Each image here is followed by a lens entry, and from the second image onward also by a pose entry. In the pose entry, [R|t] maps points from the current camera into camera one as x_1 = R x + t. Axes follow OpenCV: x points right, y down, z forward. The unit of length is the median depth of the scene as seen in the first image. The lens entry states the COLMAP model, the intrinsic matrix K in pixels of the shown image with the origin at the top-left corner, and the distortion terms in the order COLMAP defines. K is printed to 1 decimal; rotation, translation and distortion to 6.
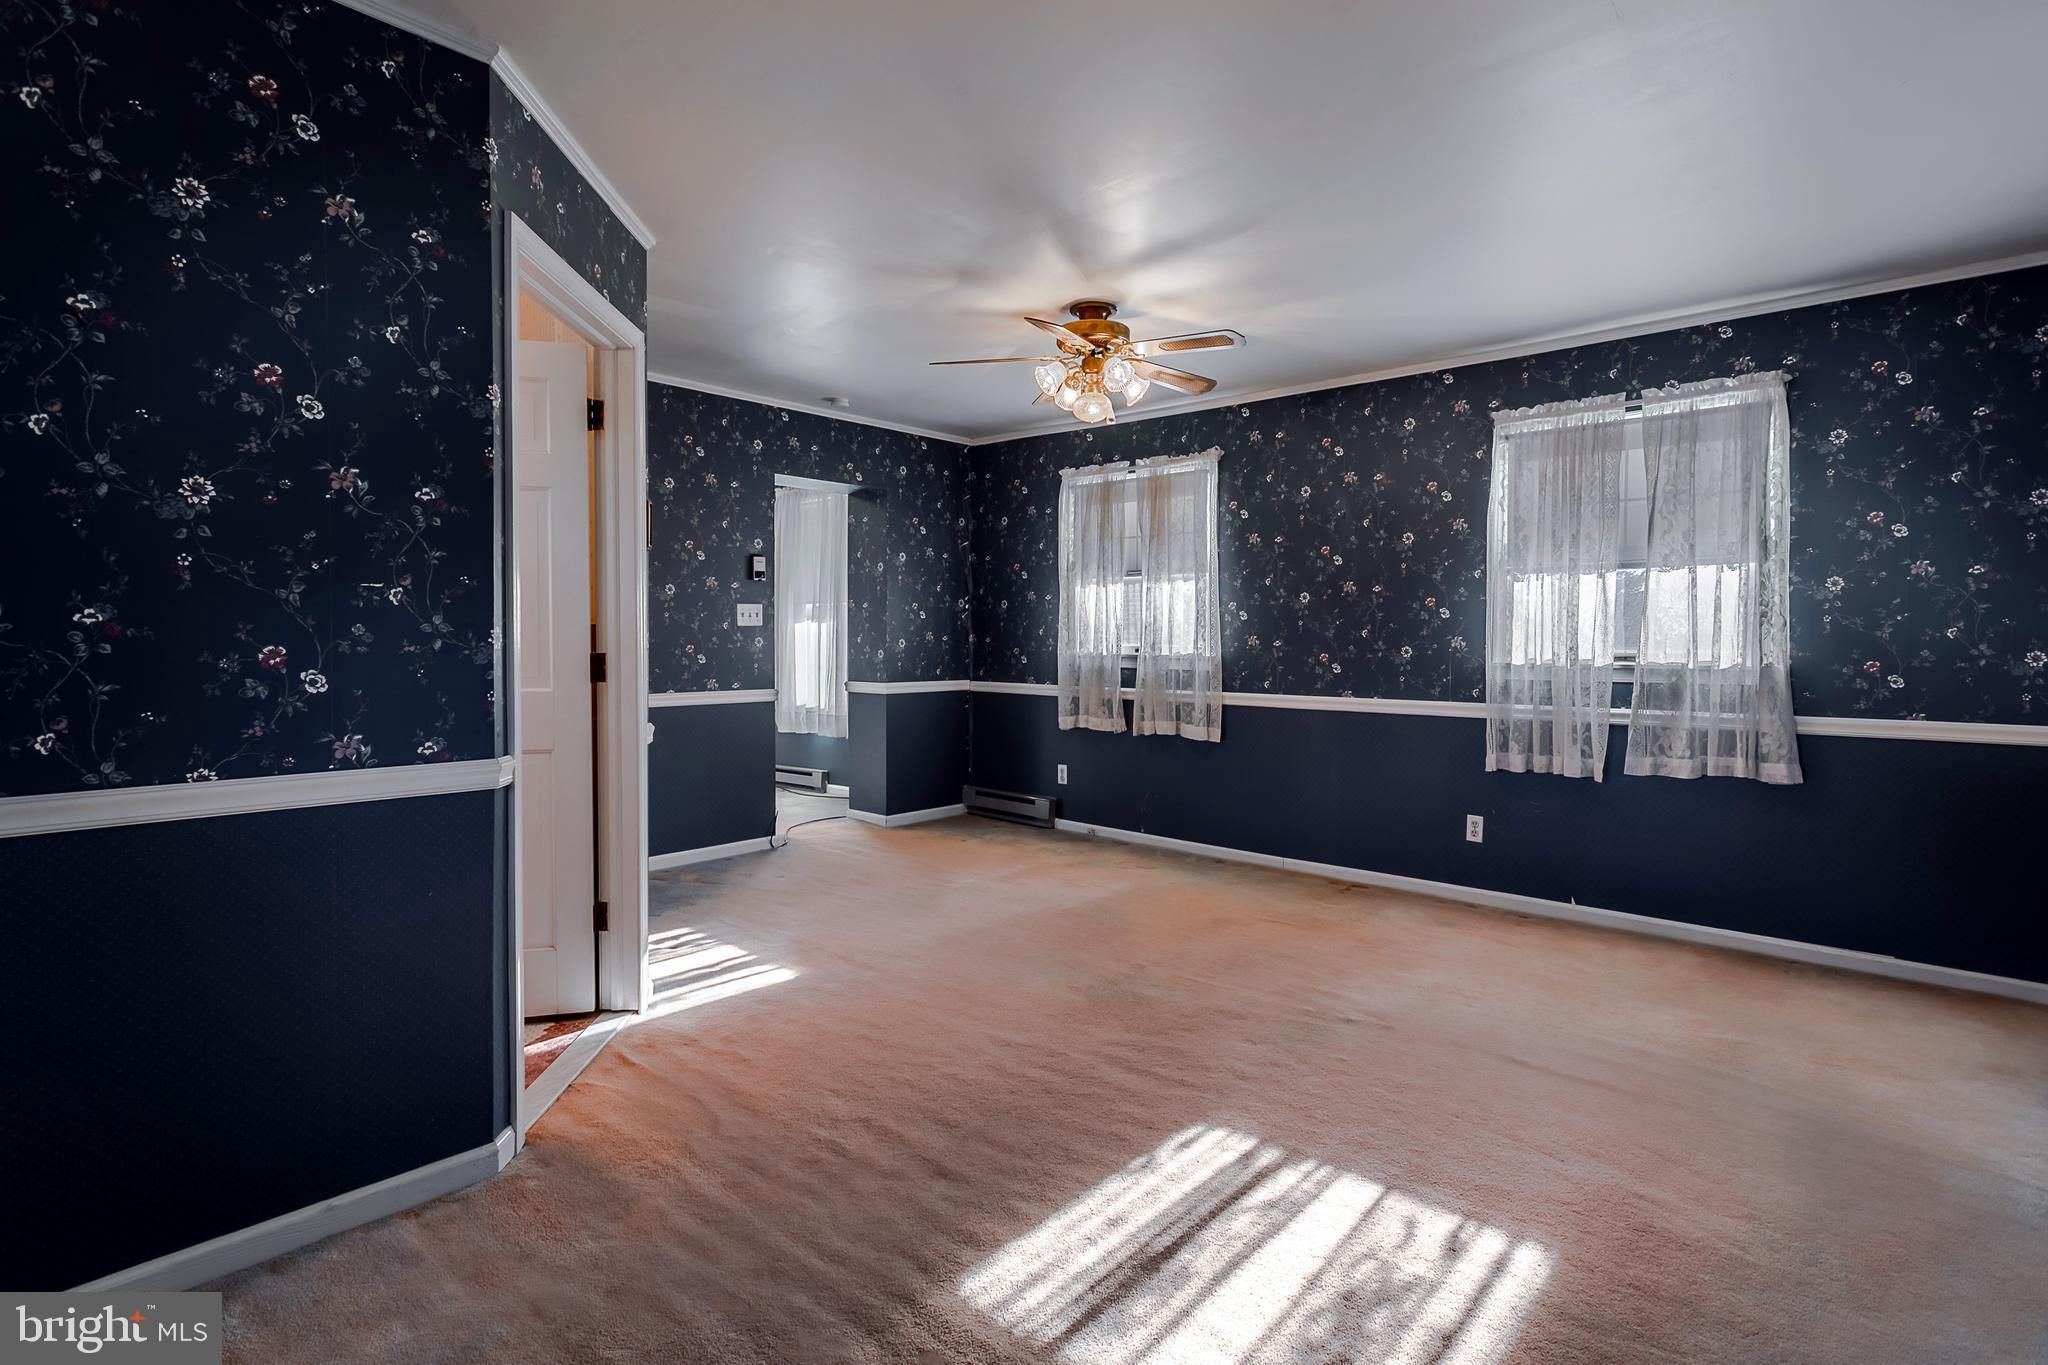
lens RADIAL K [[1025.5, 0, 1018.8], [0, 1025.5, 666.6], [0, 0, 1]] dist [0.003507, 0.000588]
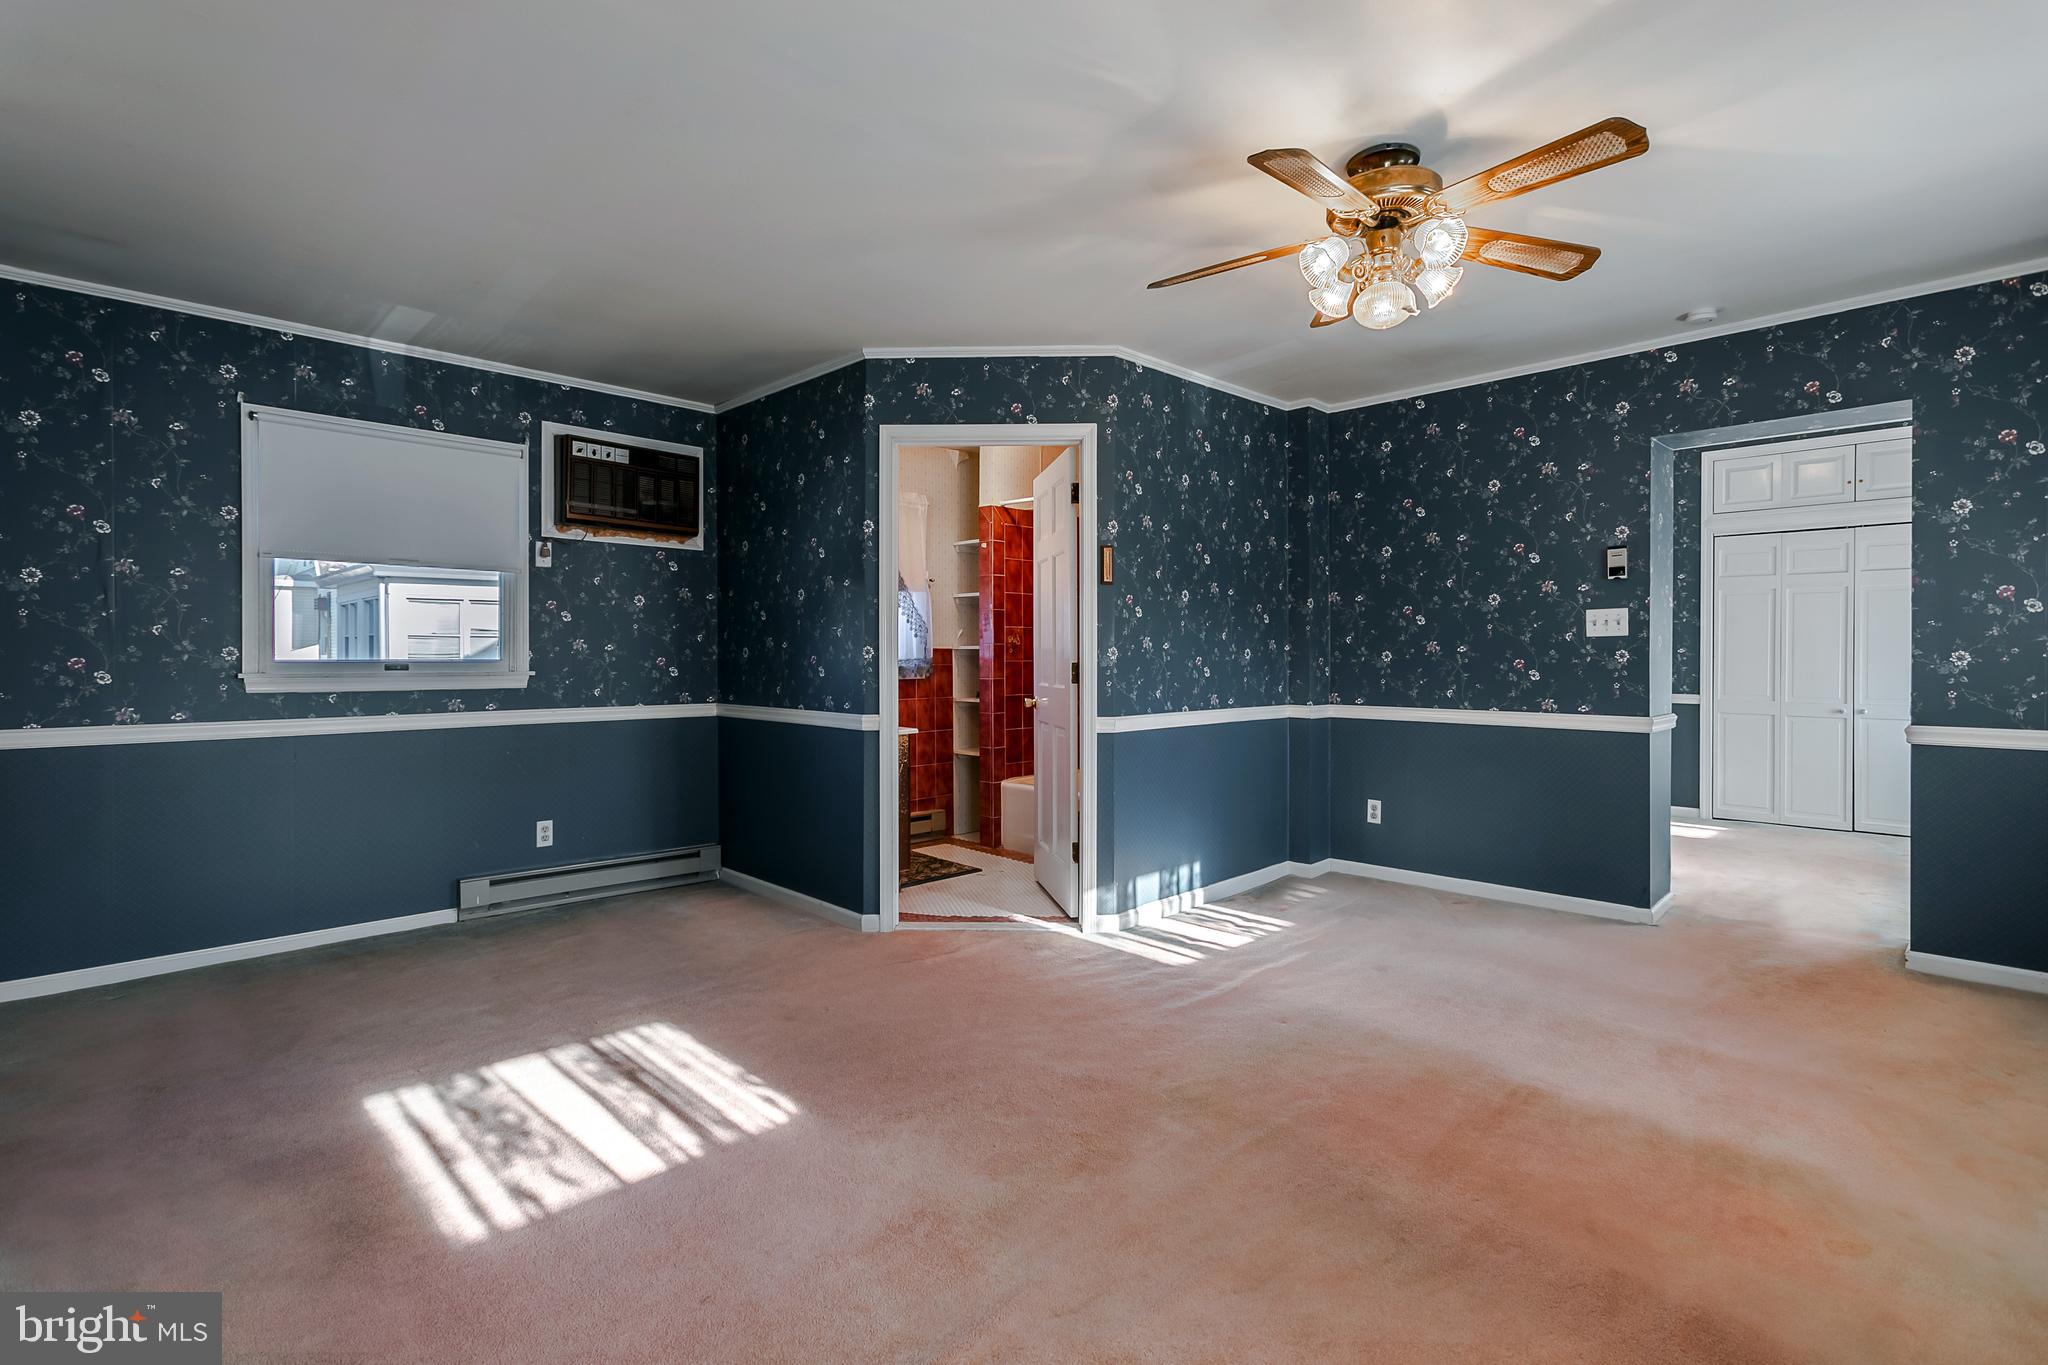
lens RADIAL K [[971.7, 0, 1026.0], [0, 971.7, 664.0], [0, 0, 1]] dist [0.001482, 0.000222]
pose [[-0.082012, 0.005940, -0.996614, 1.283164], [-0.025732, 0.999636, 0.008076, -0.029008], [0.996299, 0.026307, -0.081829, 1.453396]]
